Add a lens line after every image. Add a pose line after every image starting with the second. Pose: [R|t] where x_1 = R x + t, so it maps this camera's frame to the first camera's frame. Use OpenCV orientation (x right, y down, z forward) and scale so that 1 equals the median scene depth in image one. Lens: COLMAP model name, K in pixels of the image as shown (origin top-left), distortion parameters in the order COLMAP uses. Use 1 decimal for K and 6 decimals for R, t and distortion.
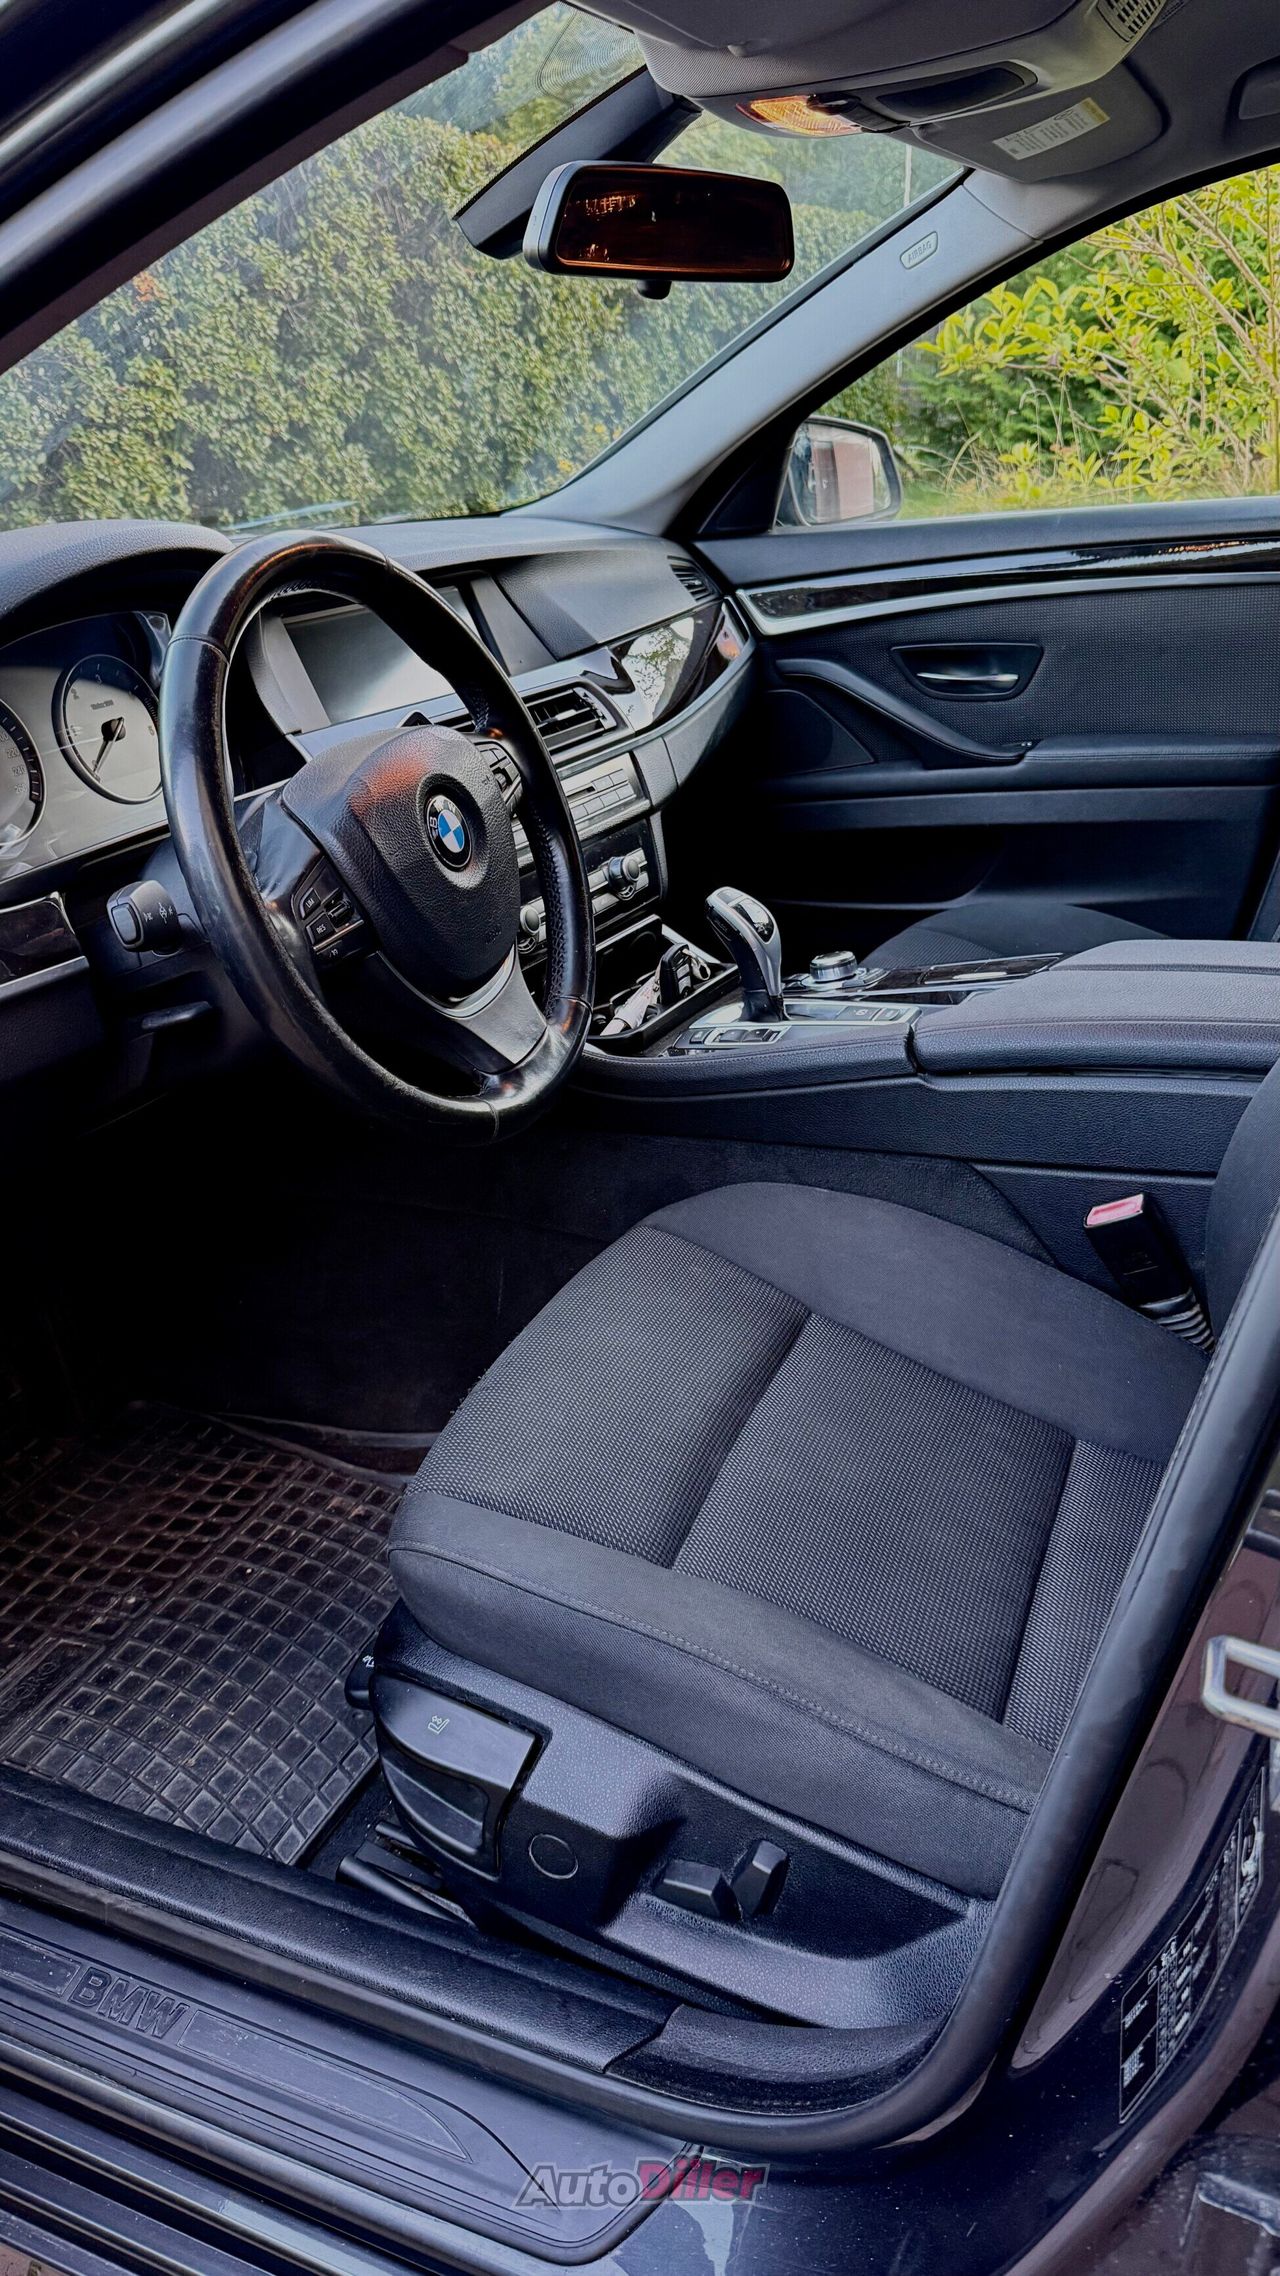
lens RADIAL K [[1679.8, 0, 636.4], [0, 1679.8, 1135.4], [0, 0, 1]] dist [0.016219, -0.015355]
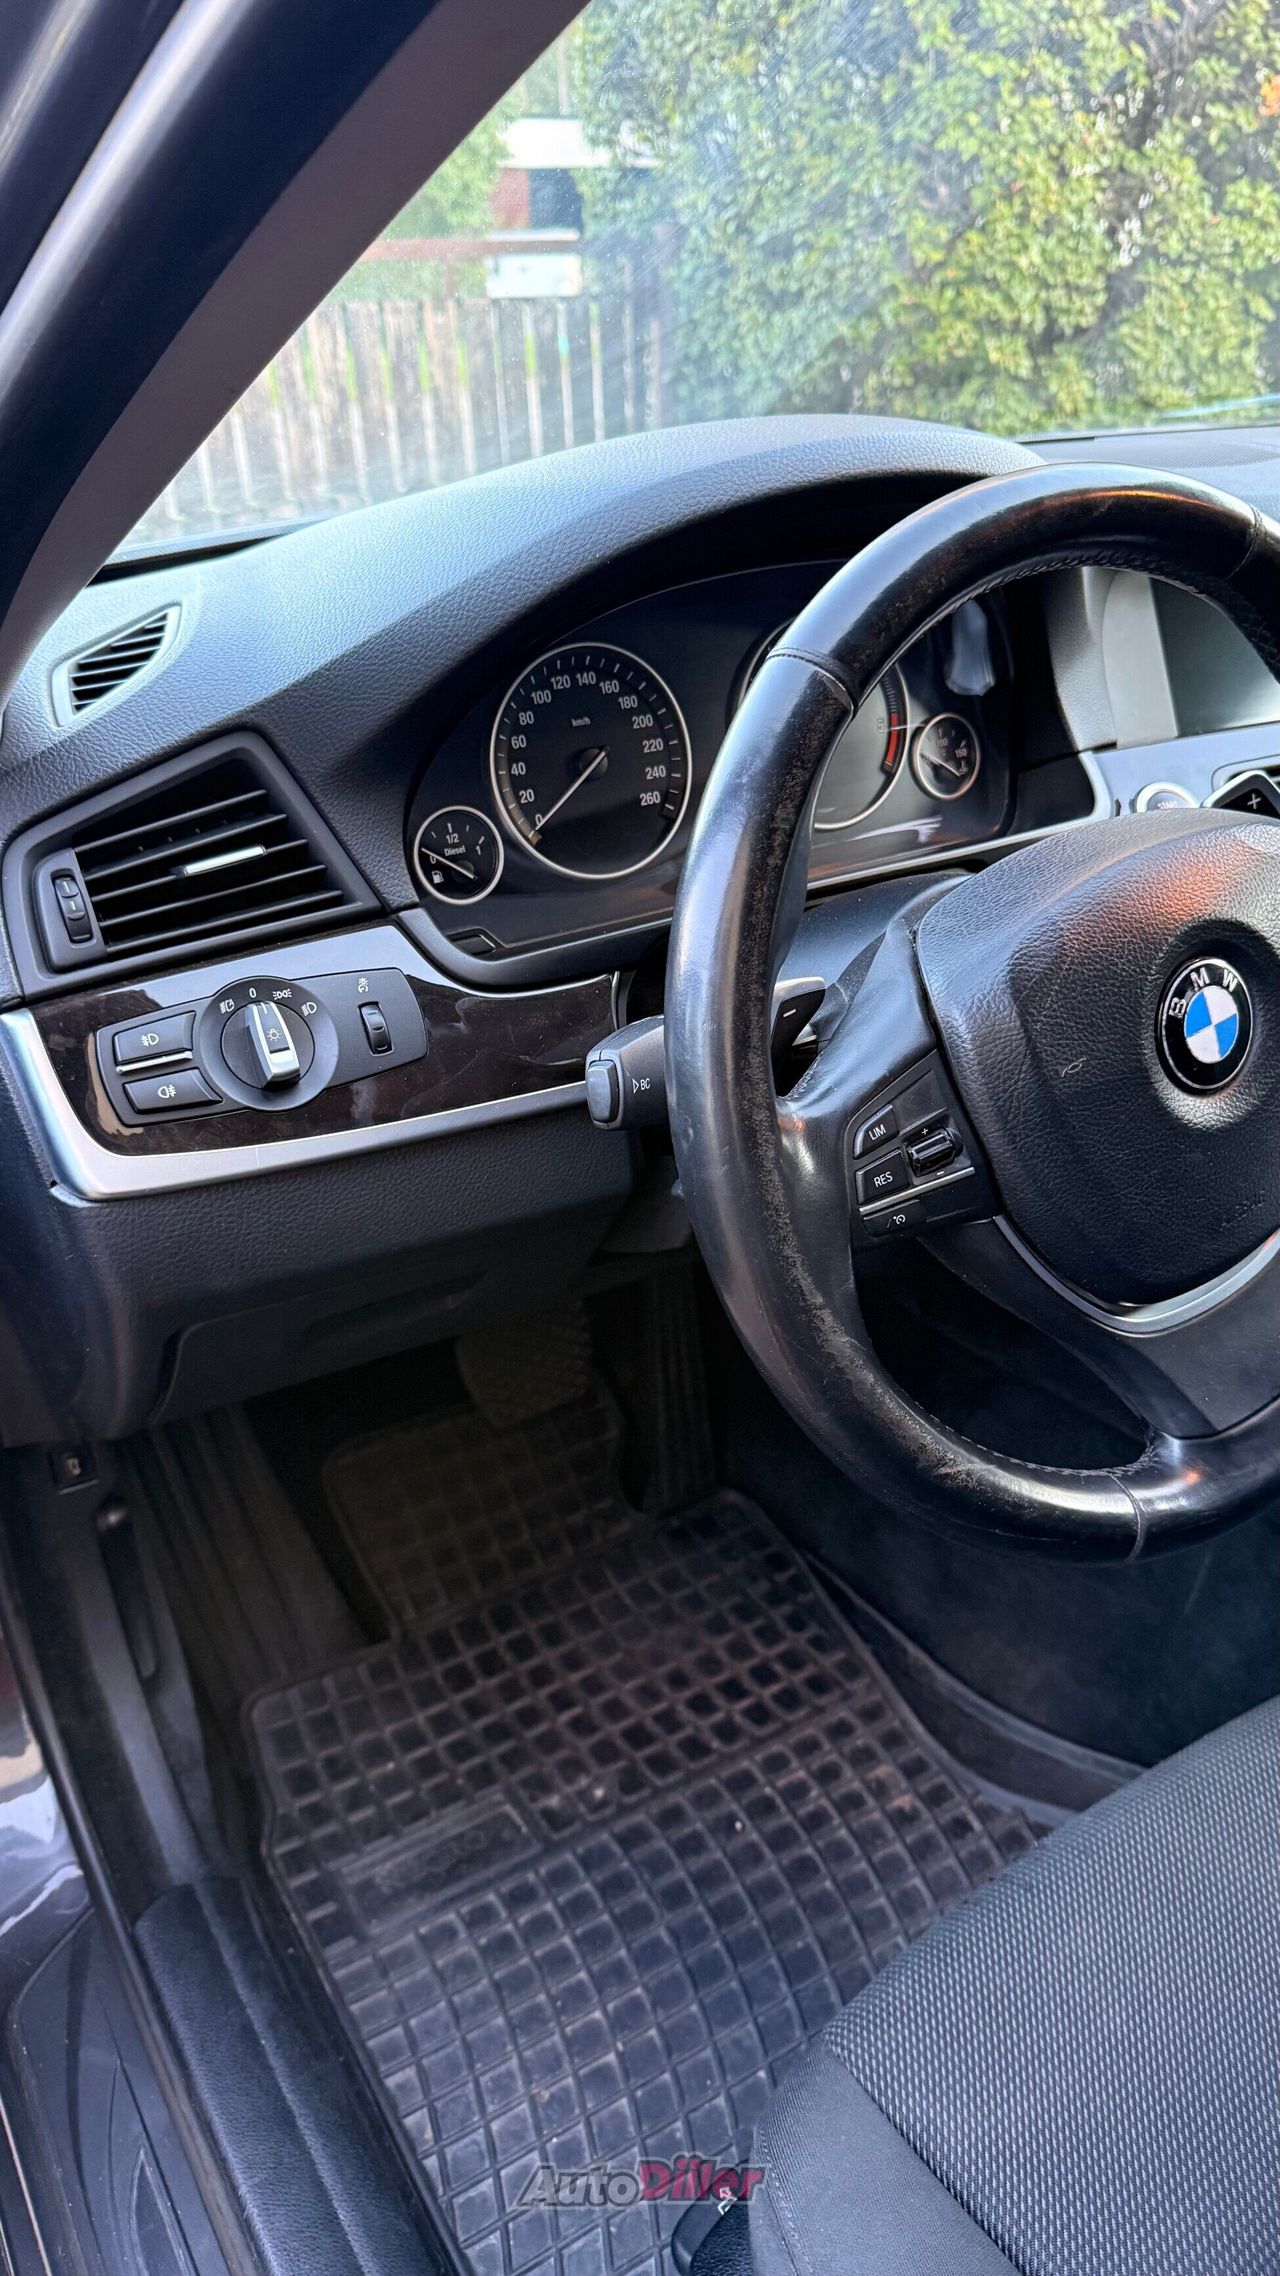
lens RADIAL K [[1679.8, 0, 646.1], [0, 1679.8, 1139.4], [0, 0, 1]] dist [0.016219, -0.015355]
pose [[0.829774, 0.285438, -0.479583, 0.011062], [-0.245514, 0.958392, 0.145628, -0.129566], [0.501197, -0.003094, 0.865328, 0.299248]]
